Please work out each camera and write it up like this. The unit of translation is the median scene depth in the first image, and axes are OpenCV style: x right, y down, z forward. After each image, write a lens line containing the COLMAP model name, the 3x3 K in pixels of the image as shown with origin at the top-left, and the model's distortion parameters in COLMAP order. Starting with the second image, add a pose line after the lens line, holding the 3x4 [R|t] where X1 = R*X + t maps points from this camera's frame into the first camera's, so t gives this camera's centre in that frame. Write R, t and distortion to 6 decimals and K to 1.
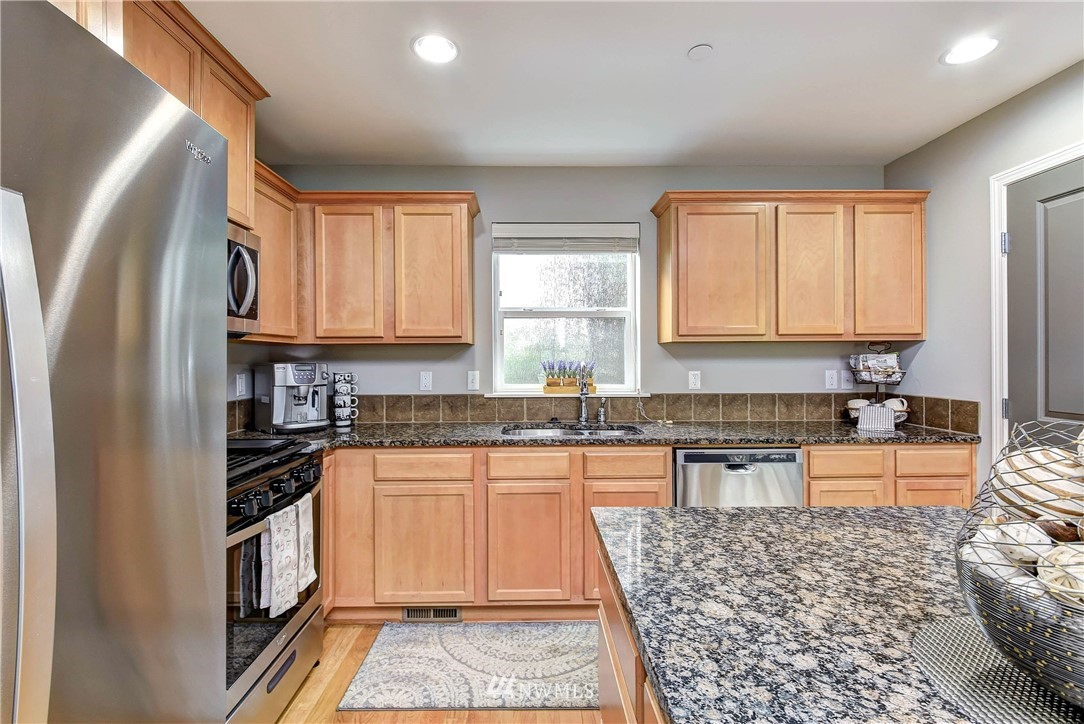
lens RADIAL K [[495.1, 0, 542.0], [0, 495.1, 362.0], [0, 0, 1]] dist [0.011638, -0.000249]
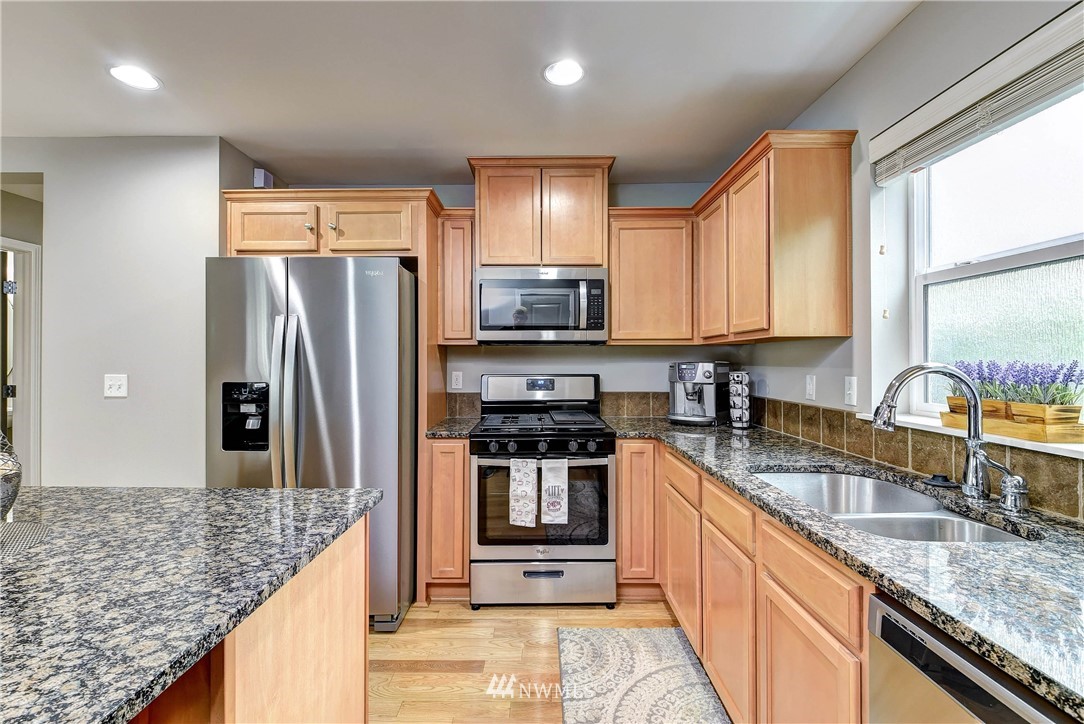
lens RADIAL K [[480.6, 0, 536.0], [0, 480.6, 361.0], [0, 0, 1]] dist [-0.000485, 0.008412]
pose [[-0.027457, 0.005282, -0.999609, 0.587037], [-0.002394, 0.999983, 0.005350, -0.005739], [0.999620, 0.002540, -0.027444, 0.674738]]
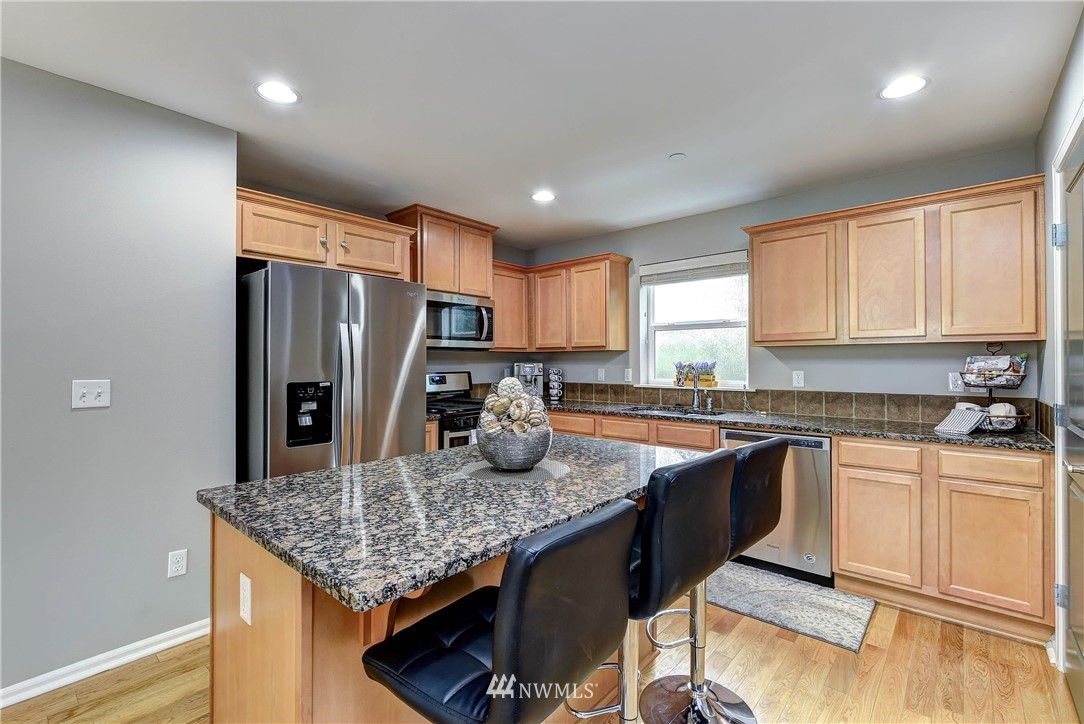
lens RADIAL K [[480.6, 0, 536.0], [0, 480.6, 361.0], [0, 0, 1]] dist [-0.000485, 0.008412]
pose [[0.739863, 0.001433, -0.672757, 0.697035], [-0.002538, 0.999997, -0.000660, -0.003189], [0.672753, 0.002196, 0.739864, -0.265517]]
